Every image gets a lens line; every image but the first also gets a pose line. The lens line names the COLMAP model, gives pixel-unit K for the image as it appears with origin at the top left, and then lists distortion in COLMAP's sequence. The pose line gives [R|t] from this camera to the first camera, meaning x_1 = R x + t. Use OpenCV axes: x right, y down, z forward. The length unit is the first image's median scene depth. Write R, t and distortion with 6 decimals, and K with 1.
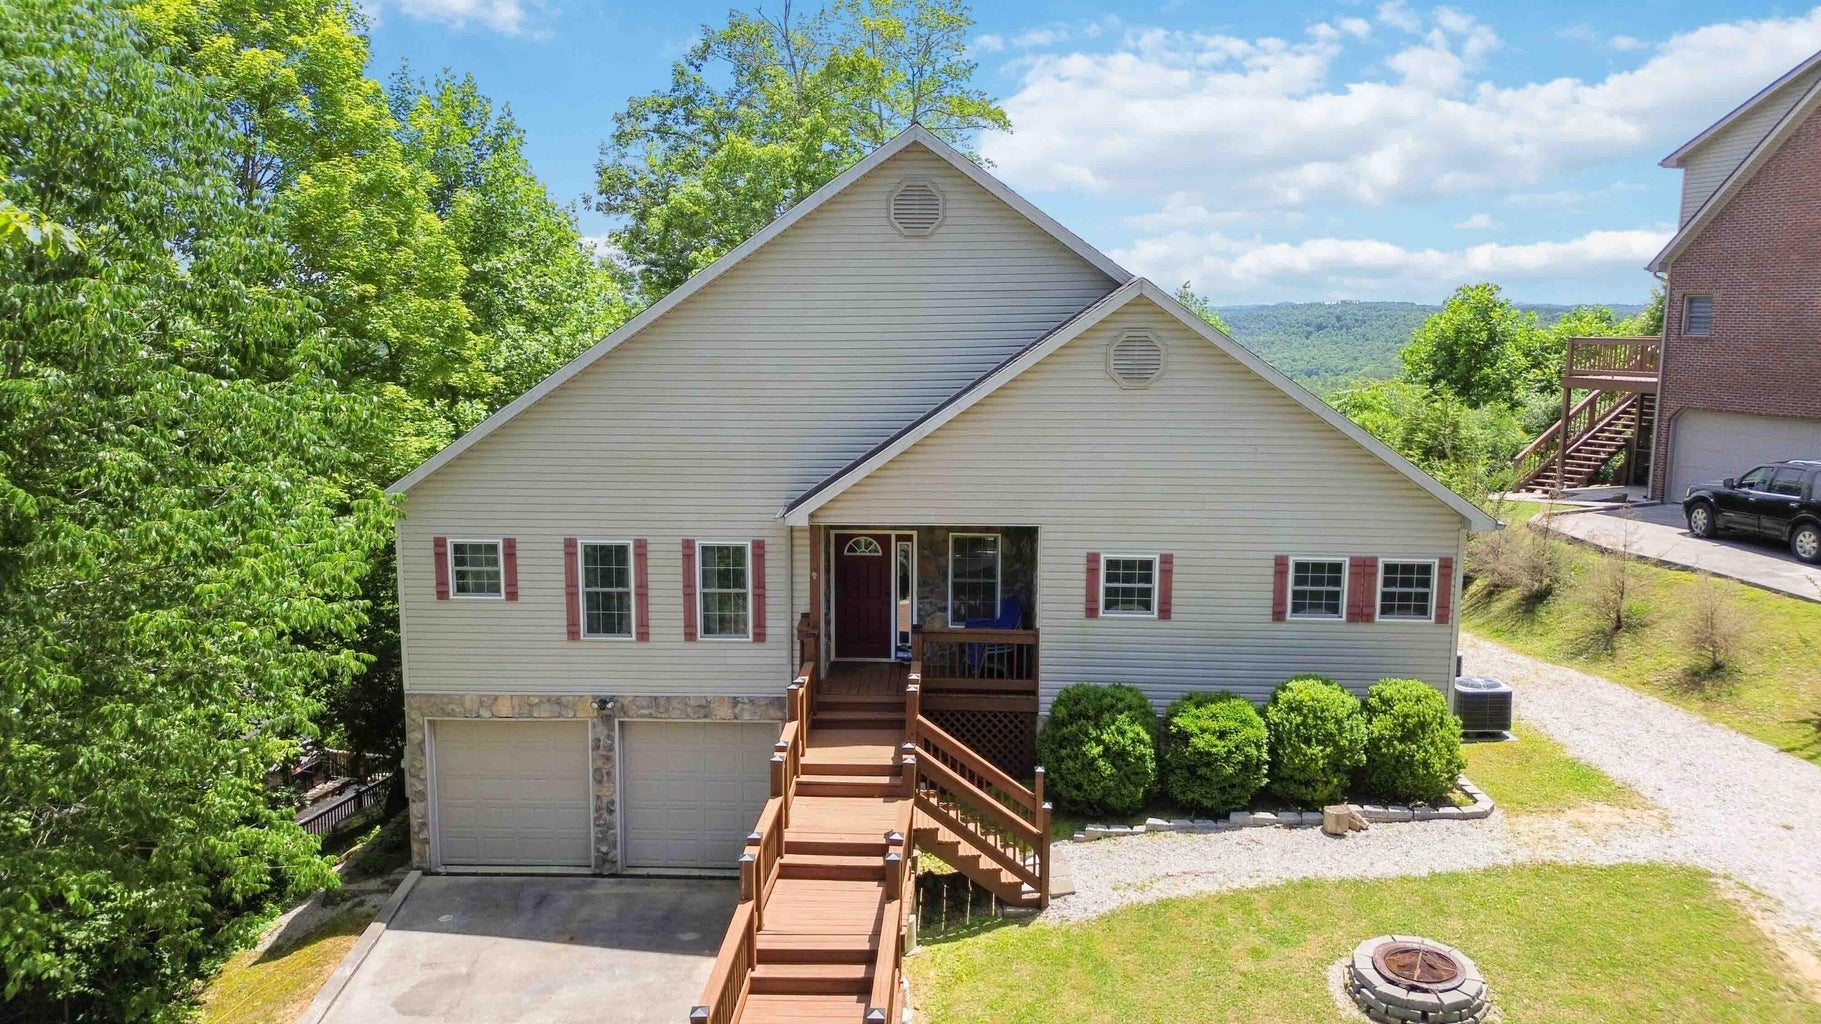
lens RADIAL K [[1244.5, 0, 895.8], [0, 1244.5, 512.1], [0, 0, 1]] dist [0.021082, -0.001739]
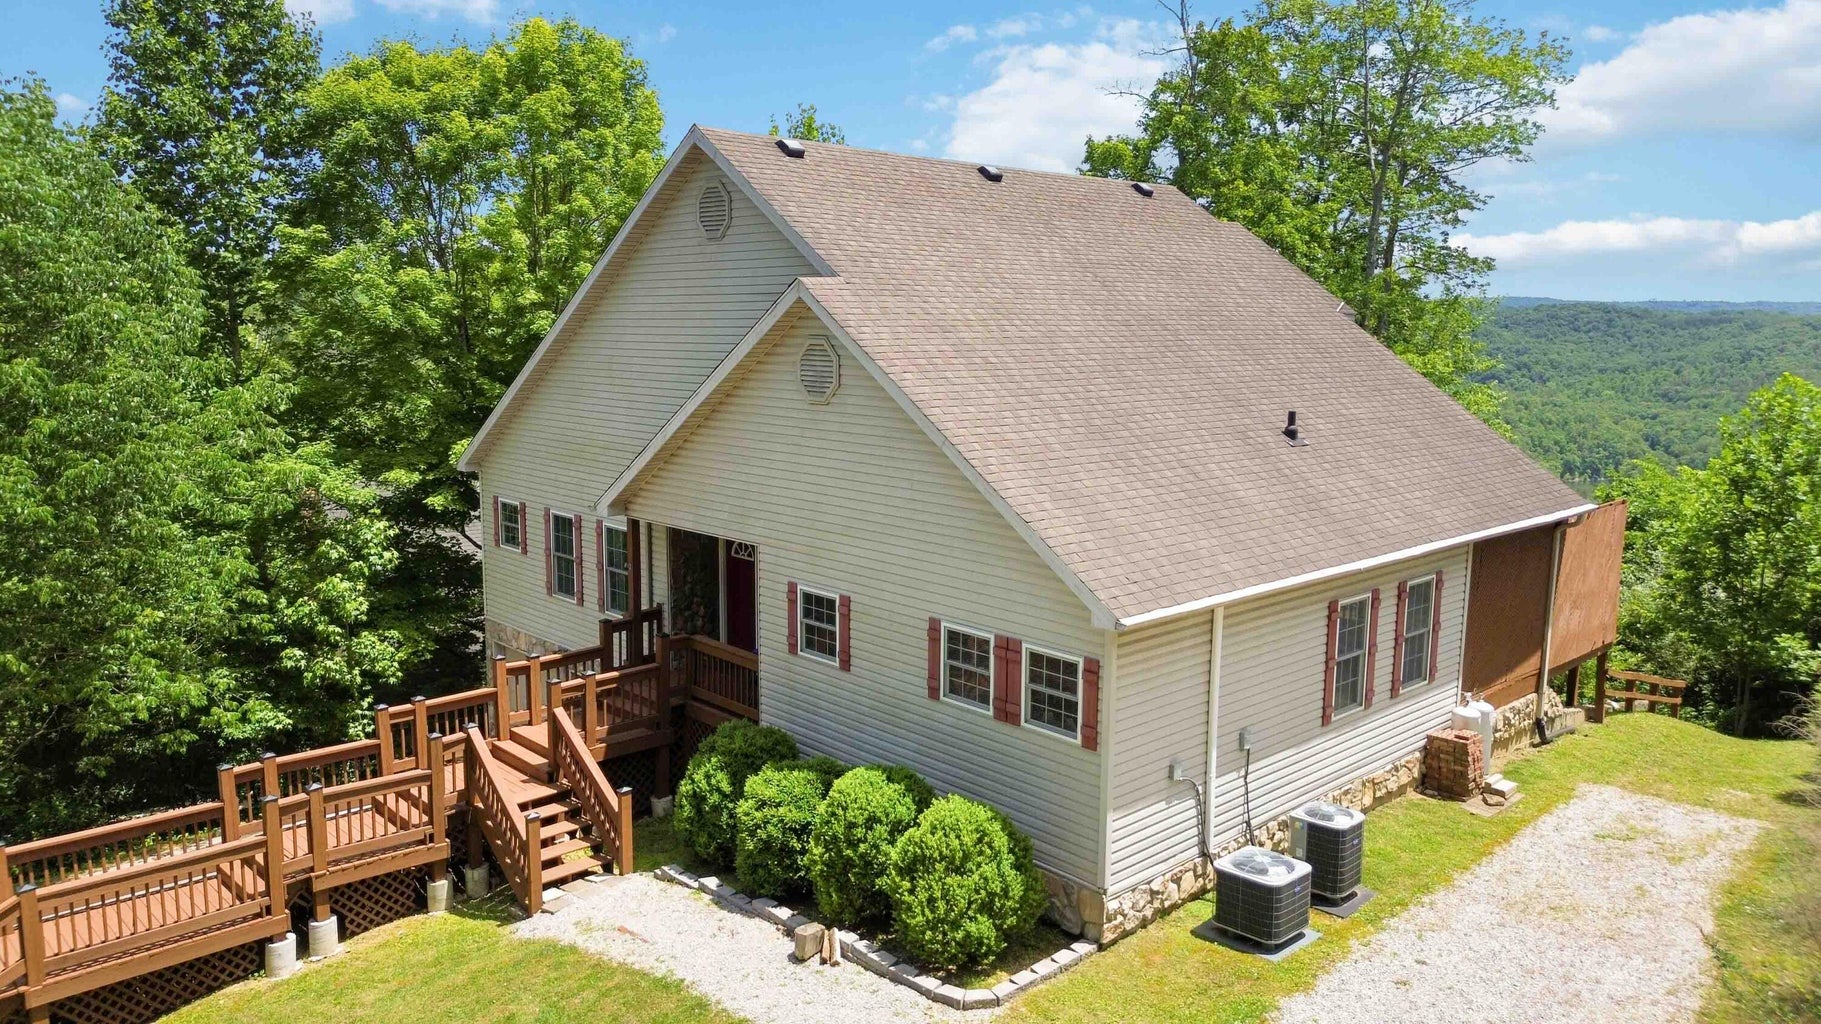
lens RADIAL K [[1244.5, 0, 912.5], [0, 1244.5, 509.6], [0, 0, 1]] dist [0.021082, -0.001739]
pose [[0.724391, 0.105436, -0.681279, 0.835499], [-0.105425, 0.993554, 0.041667, -0.066776], [0.681280, 0.041640, 0.730837, 0.398024]]
